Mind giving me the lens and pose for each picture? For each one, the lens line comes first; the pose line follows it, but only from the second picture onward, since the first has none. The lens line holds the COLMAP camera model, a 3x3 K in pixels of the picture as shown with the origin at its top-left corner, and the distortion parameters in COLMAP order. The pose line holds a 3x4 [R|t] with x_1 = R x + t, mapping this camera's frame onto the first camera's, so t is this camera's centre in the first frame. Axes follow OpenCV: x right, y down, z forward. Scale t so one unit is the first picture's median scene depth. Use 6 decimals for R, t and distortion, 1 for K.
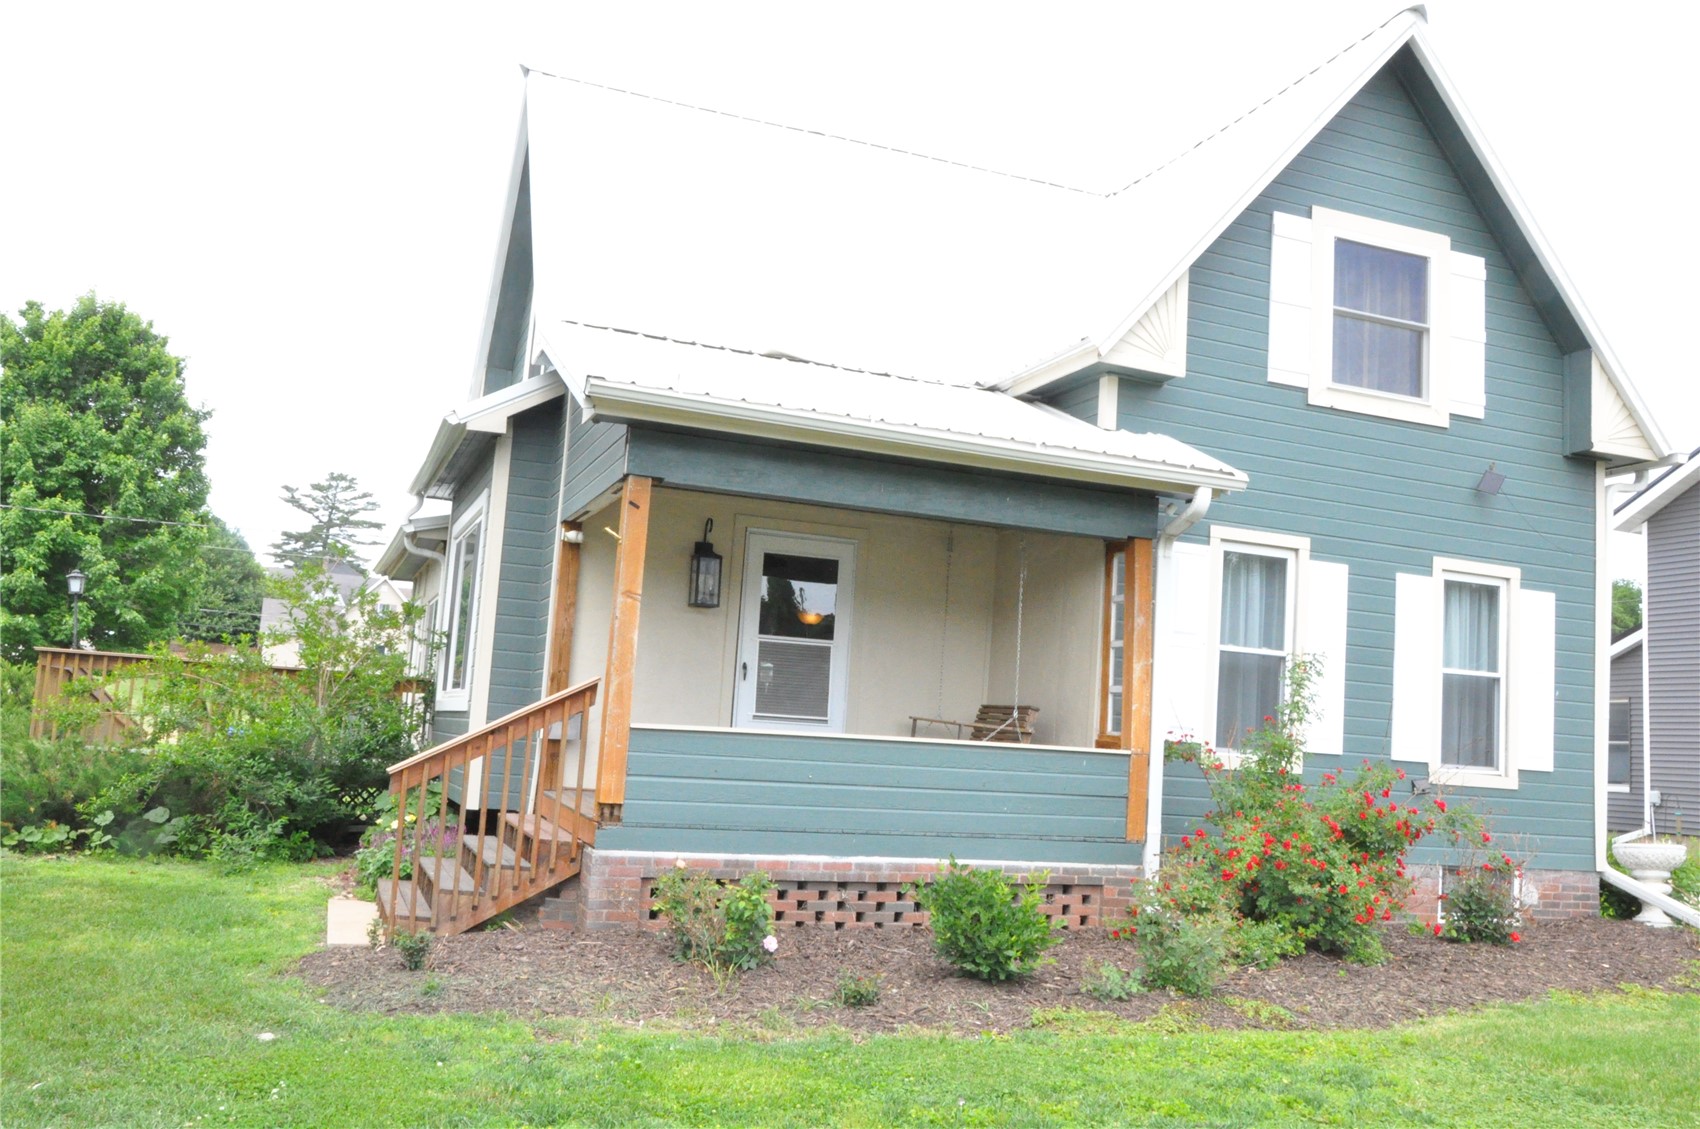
lens RADIAL K [[1498.8, 0, 818.3], [0, 1498.8, 567.8], [0, 0, 1]] dist [-0.112807, 0.163744]
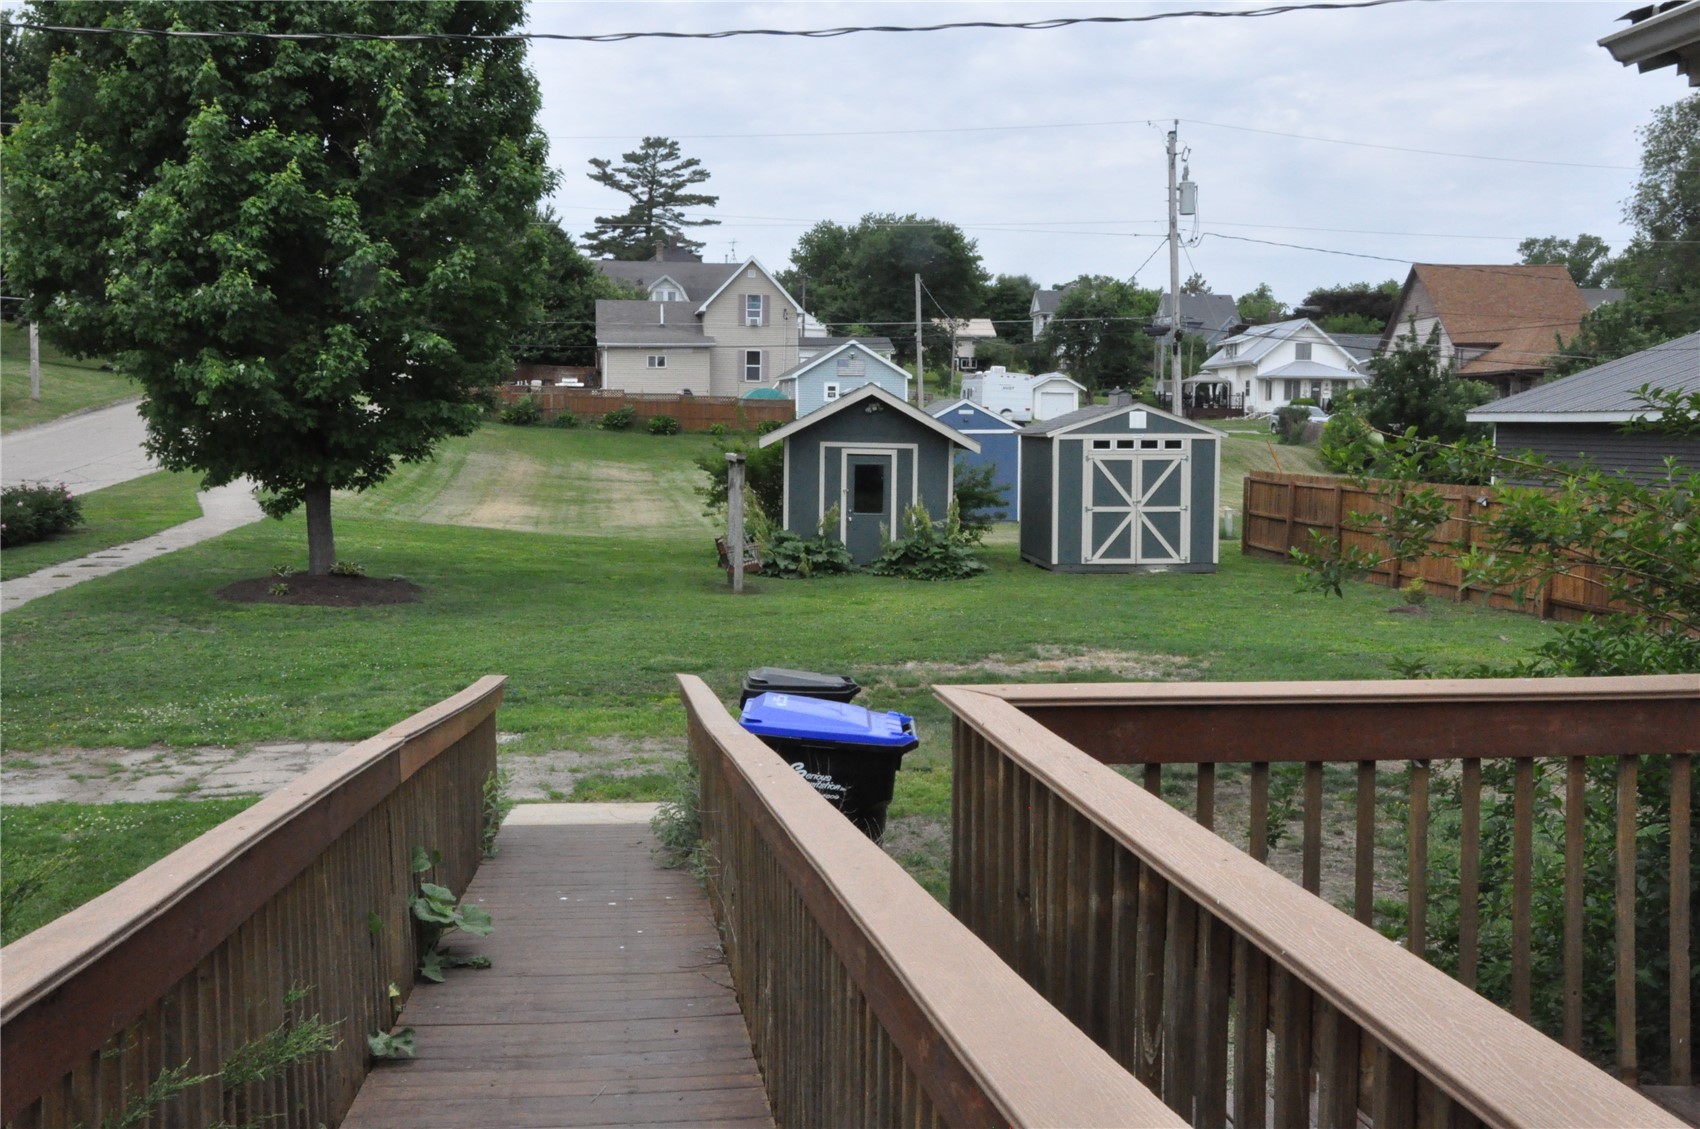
lens RADIAL K [[1757.5, 0, 850.0], [0, 1757.5, 564.5], [0, 0, 1]] dist [-0.025579, -0.013380]
pose [[0.976467, -0.043165, -0.211305, -0.558697], [0.081987, 0.980505, 0.178574, 0.029678], [0.199477, -0.191696, 0.960969, 1.209507]]
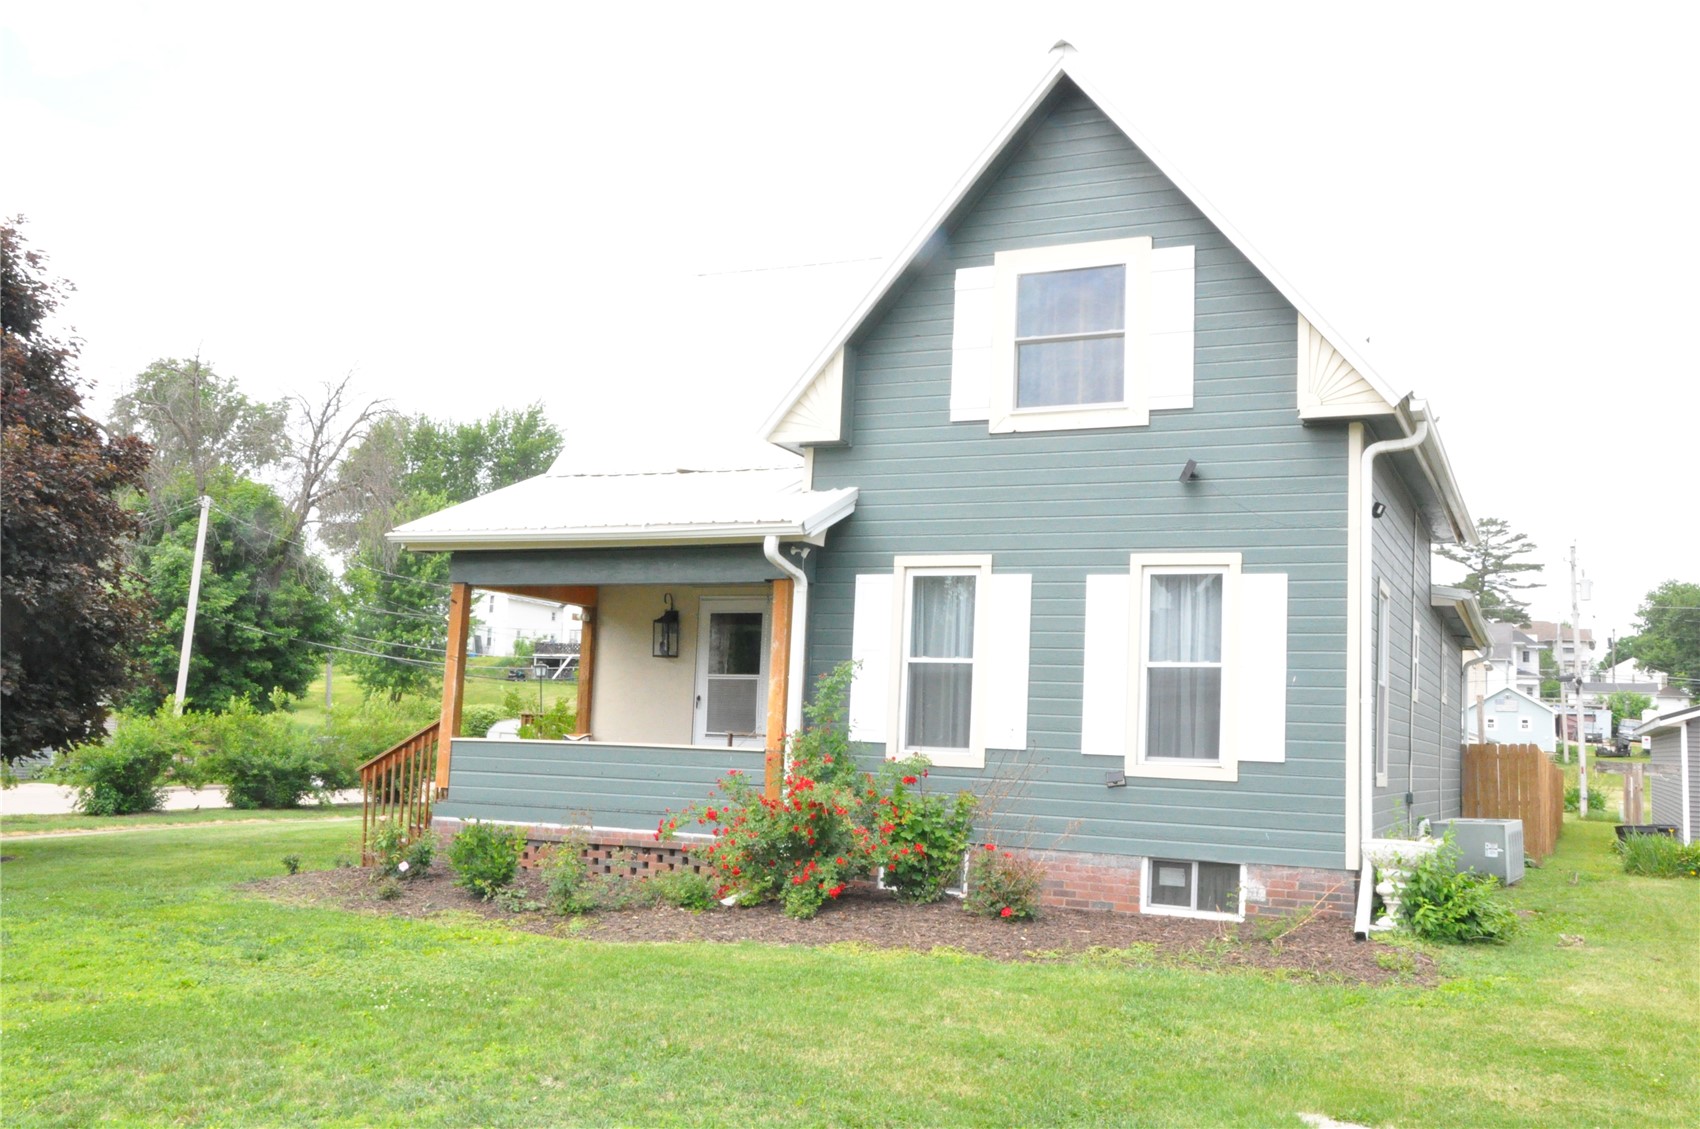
lens RADIAL K [[1498.8, 0, 818.3], [0, 1498.8, 567.8], [0, 0, 1]] dist [-0.112807, 0.163744]
pose [[0.696238, -0.118064, -0.708035, 0.968019], [0.090212, 0.992952, -0.076864, 0.060045], [0.712119, -0.010358, 0.701982, 0.118295]]
